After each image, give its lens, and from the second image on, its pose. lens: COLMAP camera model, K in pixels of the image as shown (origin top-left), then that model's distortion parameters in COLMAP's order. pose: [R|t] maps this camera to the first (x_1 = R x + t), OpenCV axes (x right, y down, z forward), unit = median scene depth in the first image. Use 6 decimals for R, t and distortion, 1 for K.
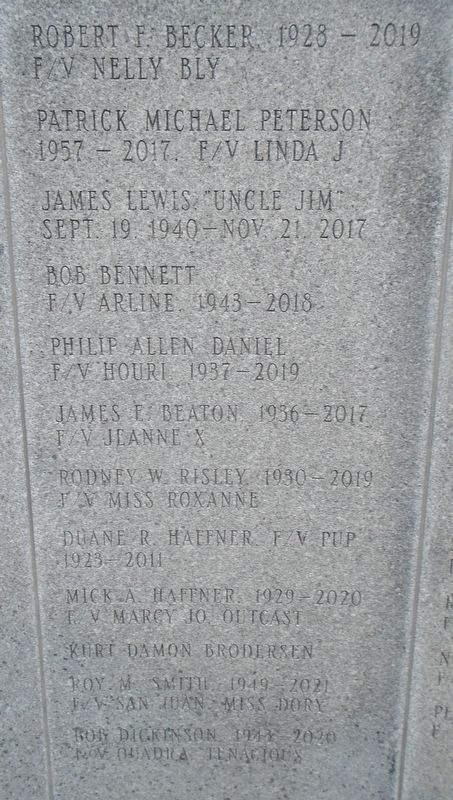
lens RADIAL K [[729.2, 0, 226.7], [0, 729.2, 398.6], [0, 0, 1]] dist [0.006724, 0.000000]
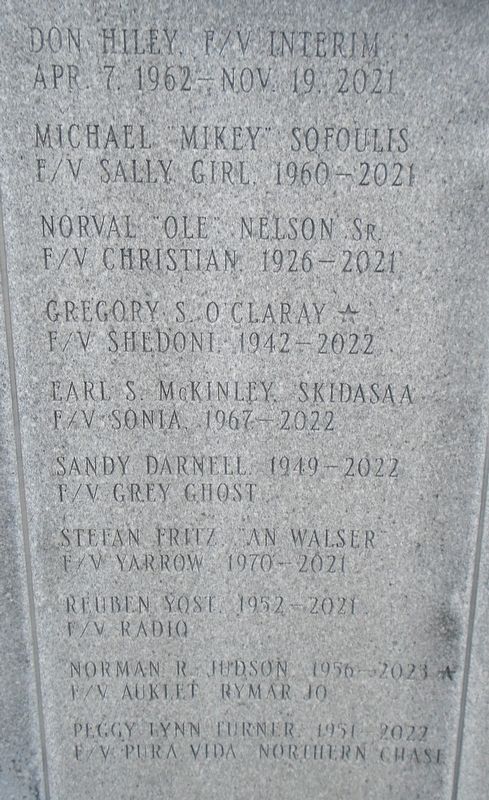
lens RADIAL K [[721.5, 0, 244.4], [0, 721.5, 401.3], [0, 0, 1]] dist [-0.002065, 0.009207]
pose [[0.989317, -0.039337, 0.140369, 0.392400], [0.041412, 0.999071, -0.011889, 0.052362], [-0.139771, 0.017575, 0.990028, 0.105494]]
